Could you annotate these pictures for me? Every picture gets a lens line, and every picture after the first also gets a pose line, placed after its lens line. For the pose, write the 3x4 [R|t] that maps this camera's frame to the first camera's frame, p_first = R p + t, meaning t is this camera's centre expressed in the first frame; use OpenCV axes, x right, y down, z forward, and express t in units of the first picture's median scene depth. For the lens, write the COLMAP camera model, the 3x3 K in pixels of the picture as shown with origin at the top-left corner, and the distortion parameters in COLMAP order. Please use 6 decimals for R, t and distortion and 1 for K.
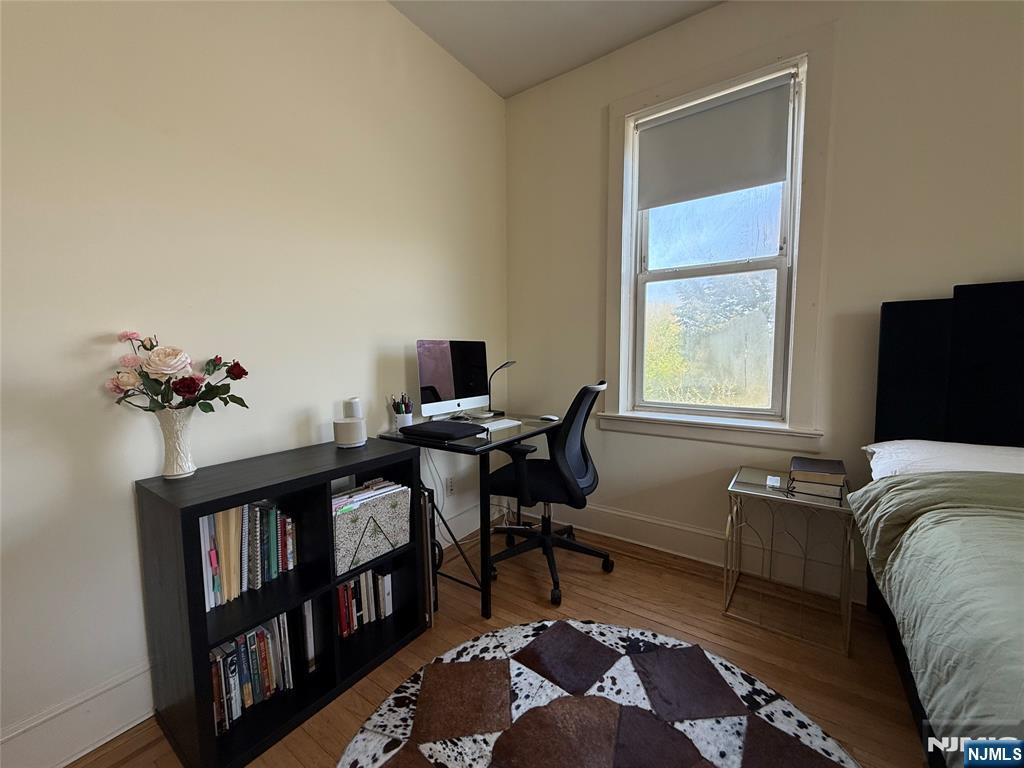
lens RADIAL K [[407.3, 0, 510.2], [0, 407.3, 382.1], [0, 0, 1]] dist [-0.000960, 0.000379]
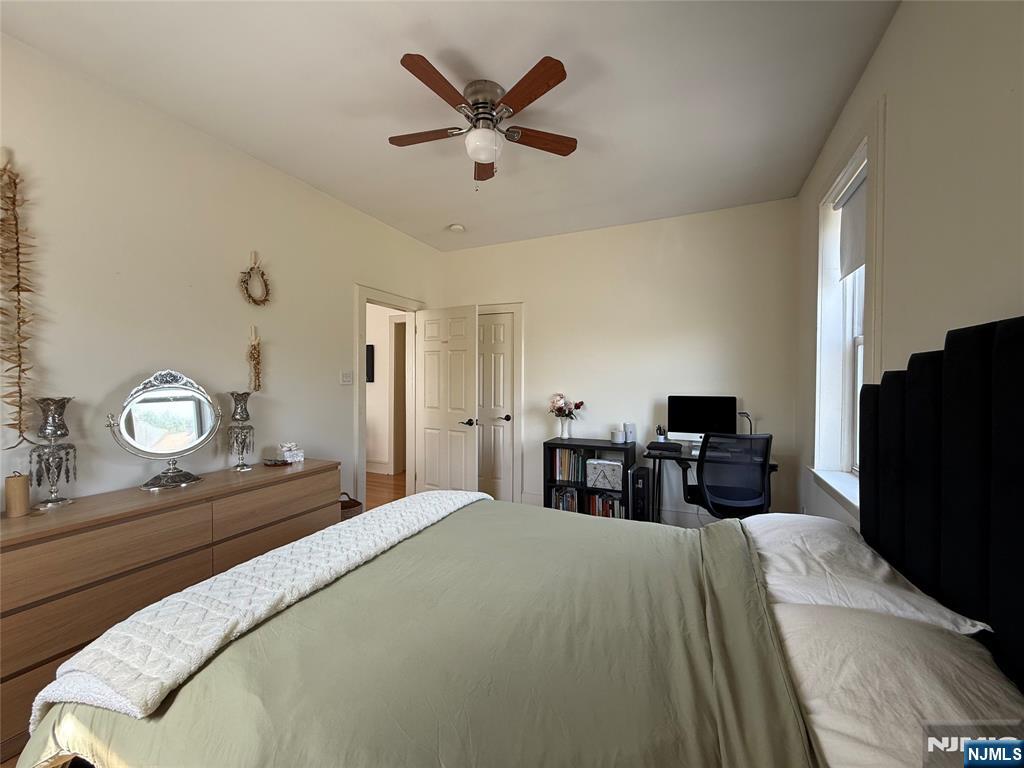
lens RADIAL K [[407.3, 0, 510.2], [0, 407.3, 382.1], [0, 0, 1]] dist [-0.000960, 0.000379]
pose [[0.180571, 0.014927, -0.983449, 1.780080], [-0.073975, 0.997259, 0.001554, -0.144941], [0.980776, 0.072470, 0.181181, -0.018275]]
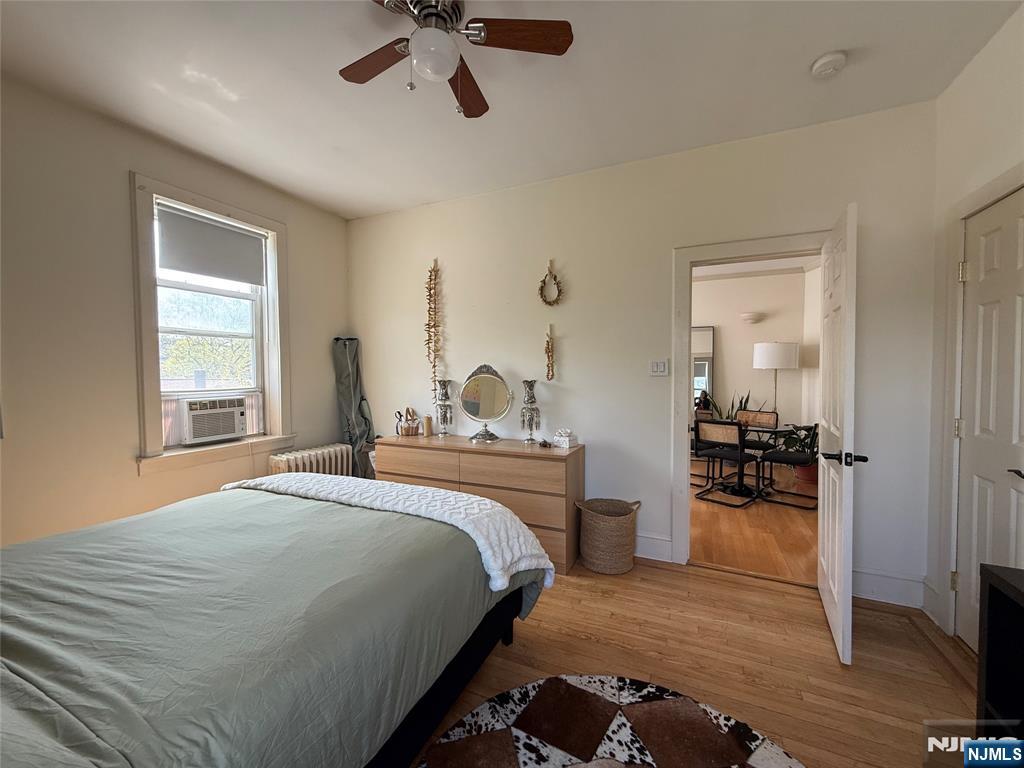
lens RADIAL K [[407.3, 0, 510.2], [0, 407.3, 382.1], [0, 0, 1]] dist [-0.000960, 0.000379]
pose [[-0.983727, 0.014254, -0.179105, 0.473473], [-0.002961, 0.995427, 0.095479, -0.202373], [0.179647, 0.094455, -0.979186, 1.176010]]
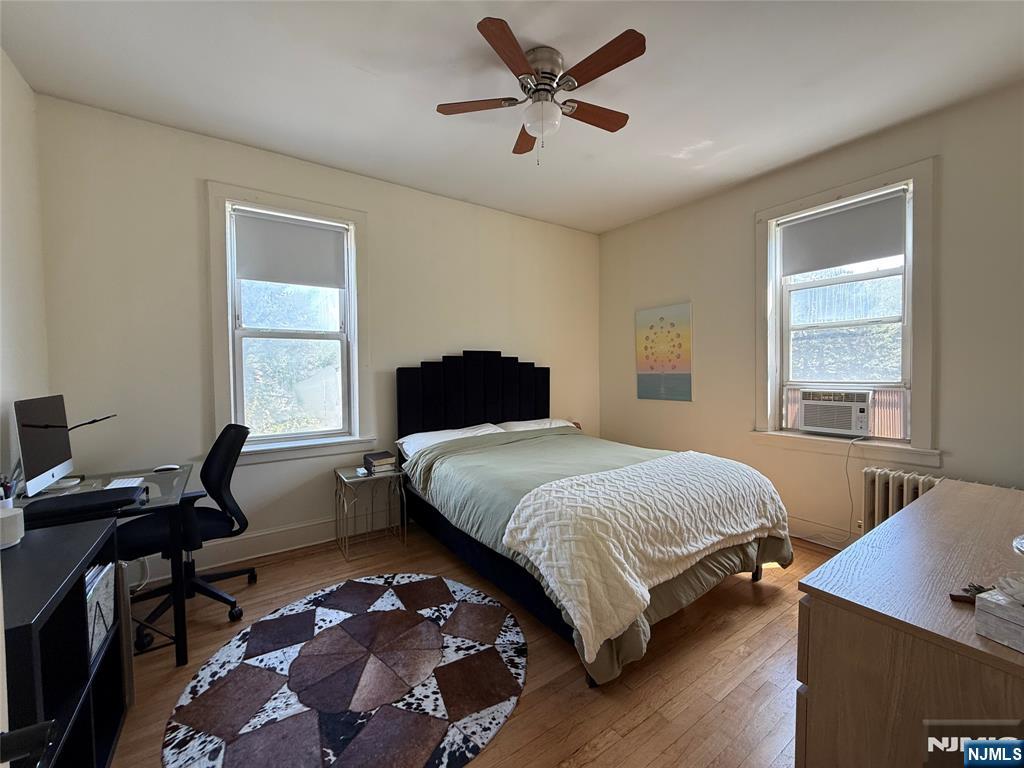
lens RADIAL K [[407.3, 0, 510.2], [0, 407.3, 382.1], [0, 0, 1]] dist [-0.000960, 0.000379]
pose [[0.347333, -0.027064, 0.937351, -0.796351], [0.073621, 0.997285, 0.001514, -0.090740], [-0.934848, 0.068483, 0.348382, -0.213581]]
